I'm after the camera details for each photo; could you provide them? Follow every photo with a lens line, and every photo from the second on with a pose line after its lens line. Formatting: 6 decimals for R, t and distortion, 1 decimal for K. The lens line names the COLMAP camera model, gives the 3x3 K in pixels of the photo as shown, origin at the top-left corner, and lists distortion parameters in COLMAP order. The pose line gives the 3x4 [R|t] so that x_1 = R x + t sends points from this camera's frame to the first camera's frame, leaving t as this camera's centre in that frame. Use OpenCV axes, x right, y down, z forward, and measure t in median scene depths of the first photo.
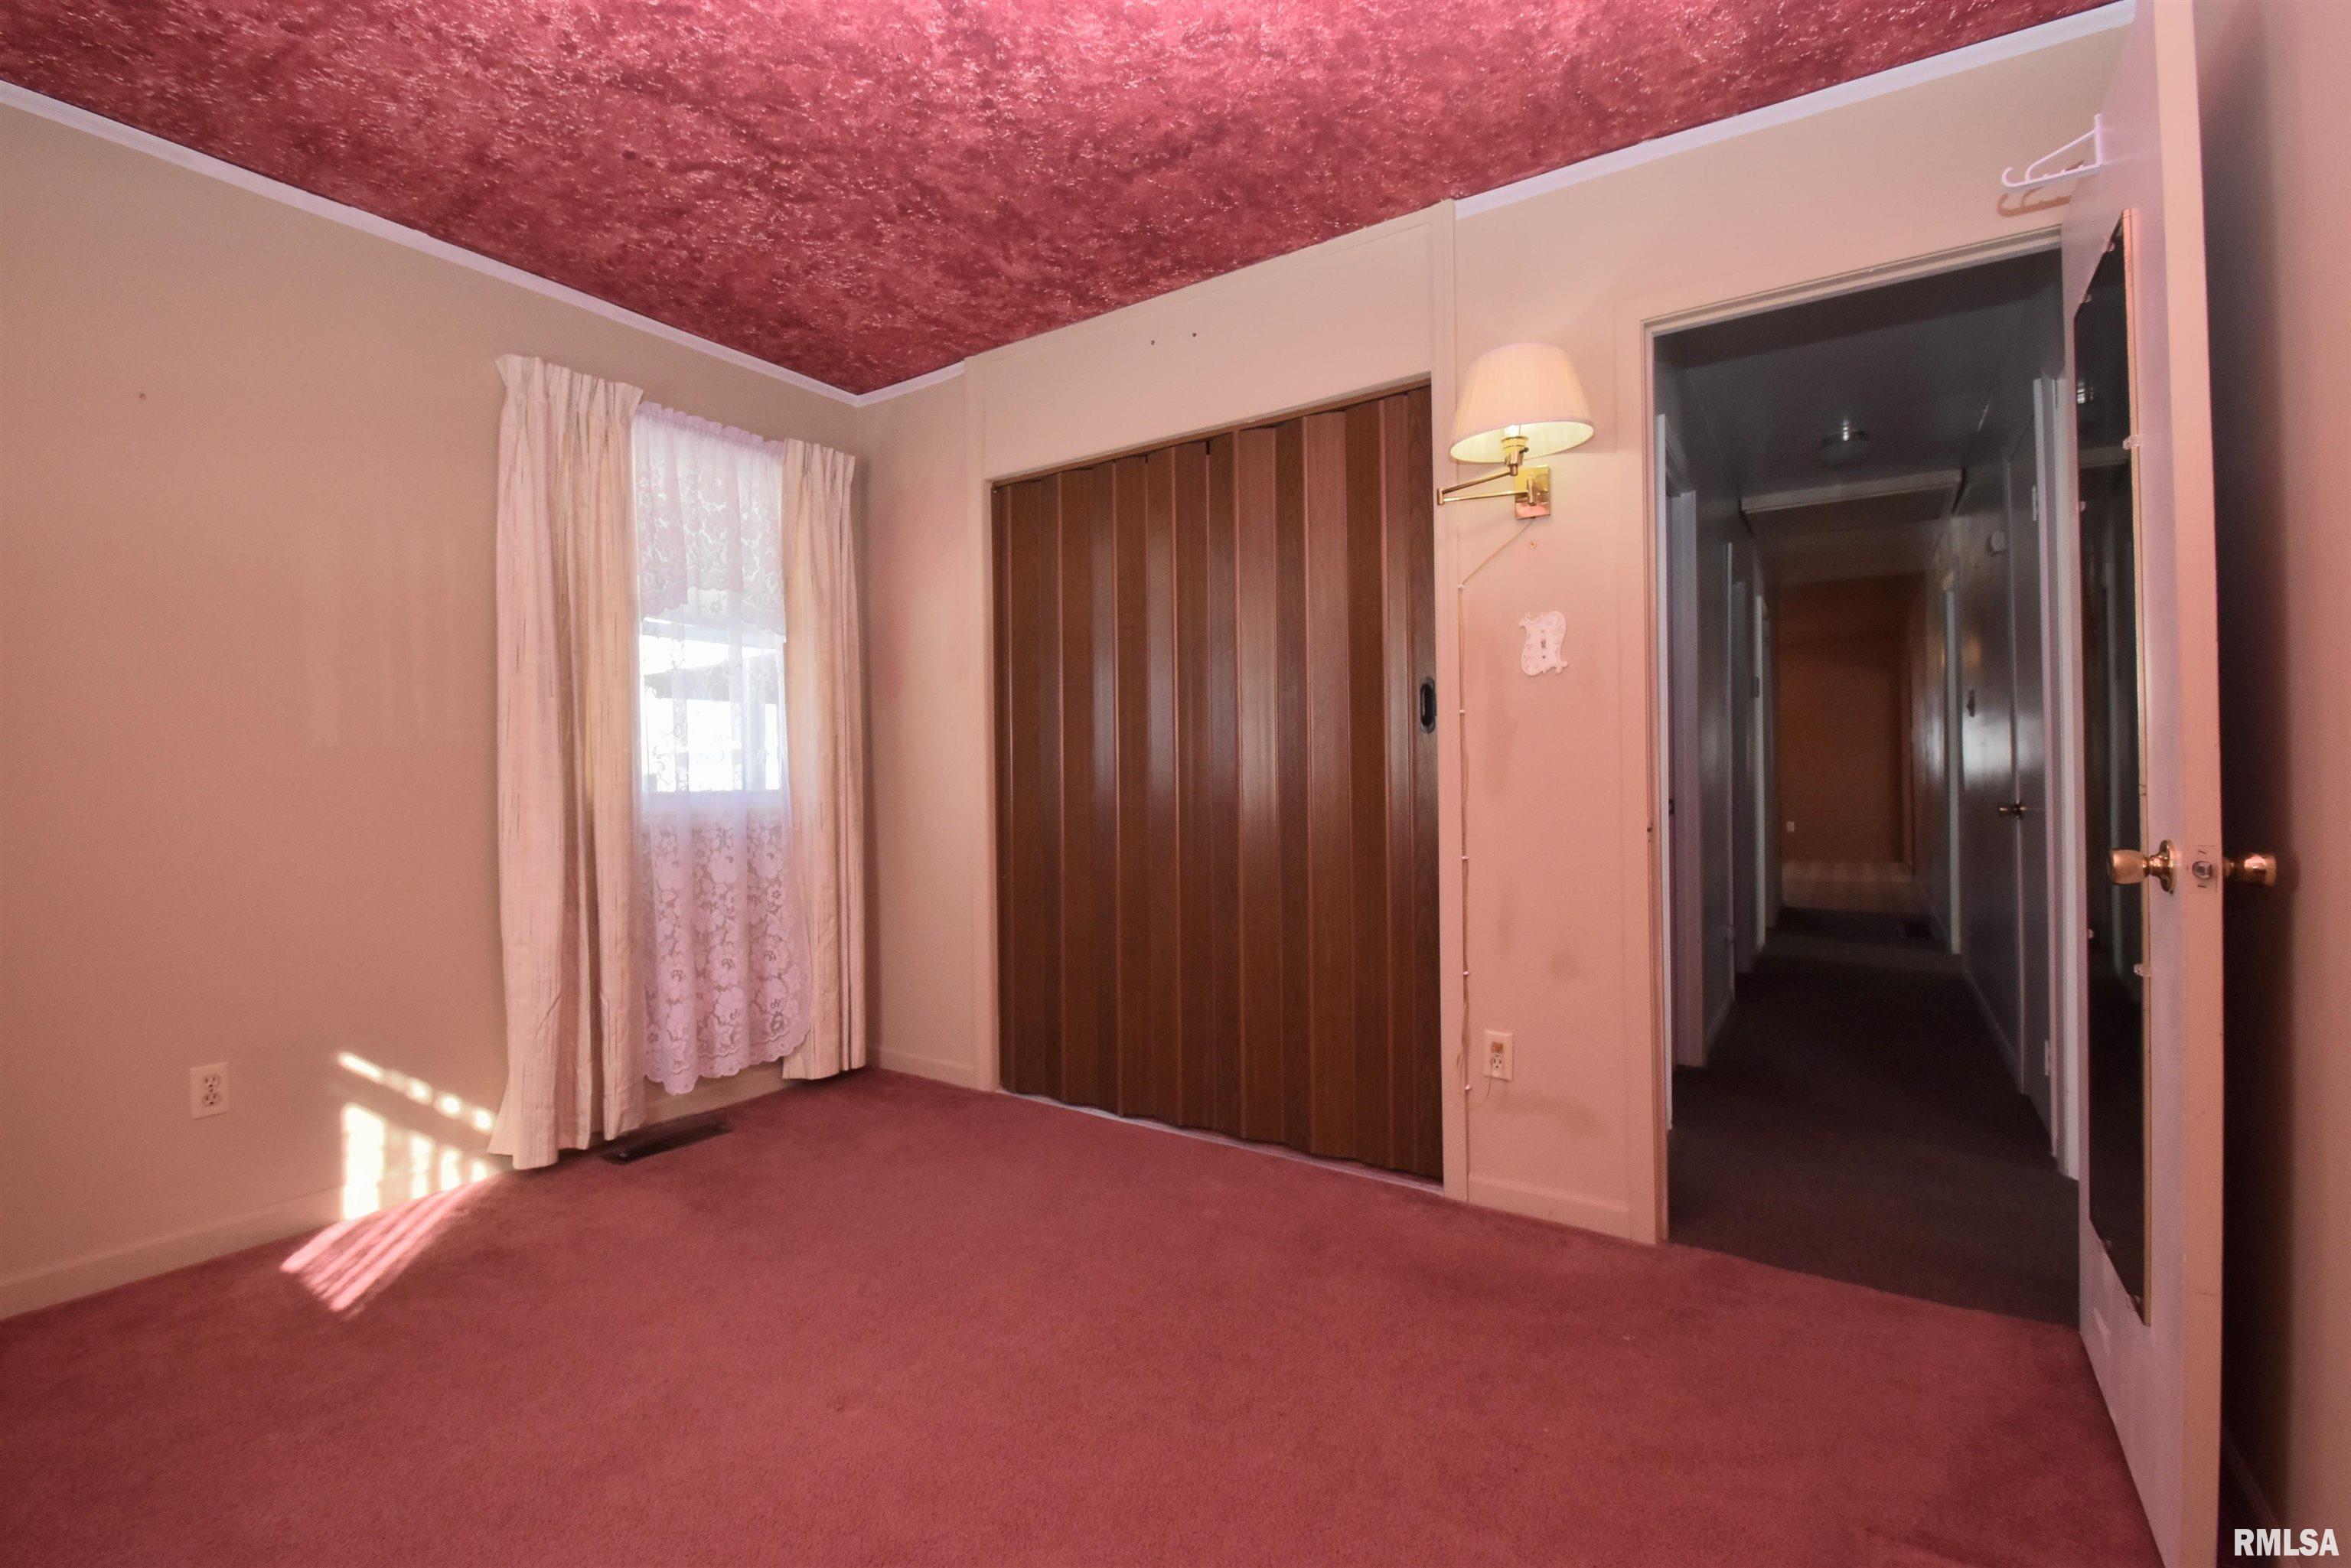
lens RADIAL K [[1049.9, 0, 1163.5], [0, 1049.9, 778.3], [0, 0, 1]] dist [-0.001307, -0.014759]
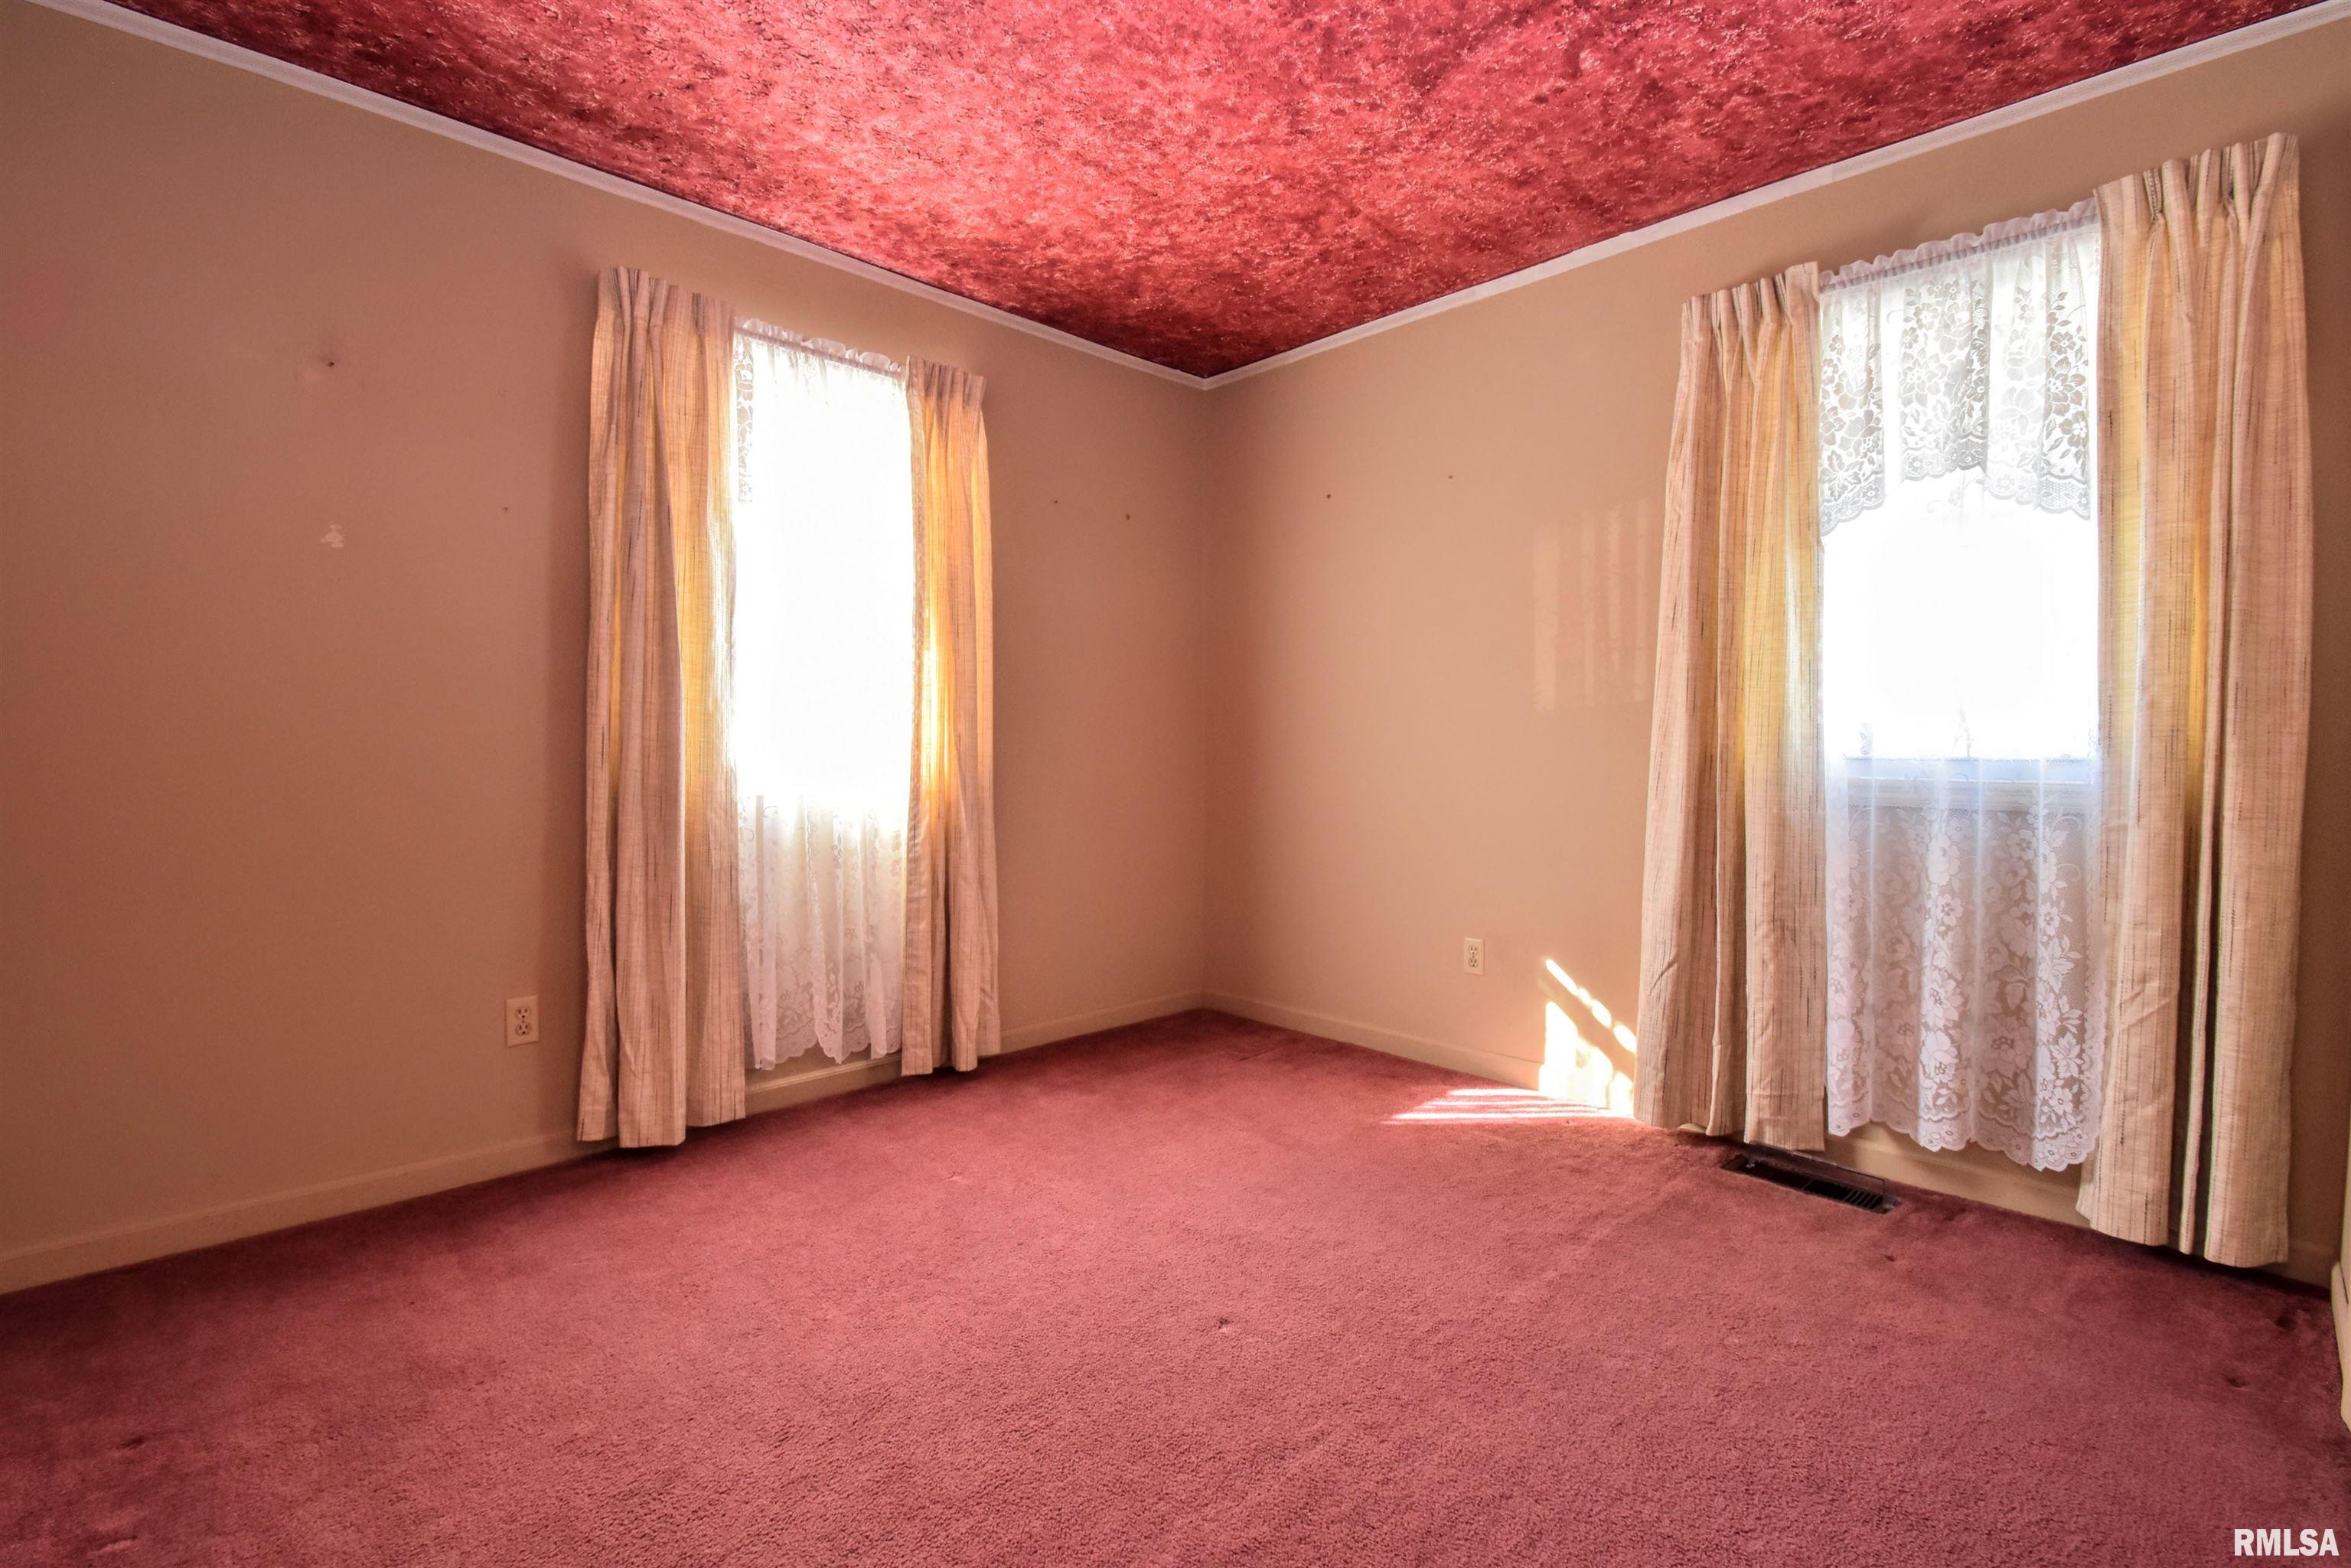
lens RADIAL K [[1049.9, 0, 1163.5], [0, 1049.9, 778.3], [0, 0, 1]] dist [-0.001307, -0.014759]
pose [[-0.248967, 0.045180, -0.967458, 0.460730], [0.003980, 0.998951, 0.045627, -0.009115], [0.968504, 0.007509, -0.248886, 0.757842]]
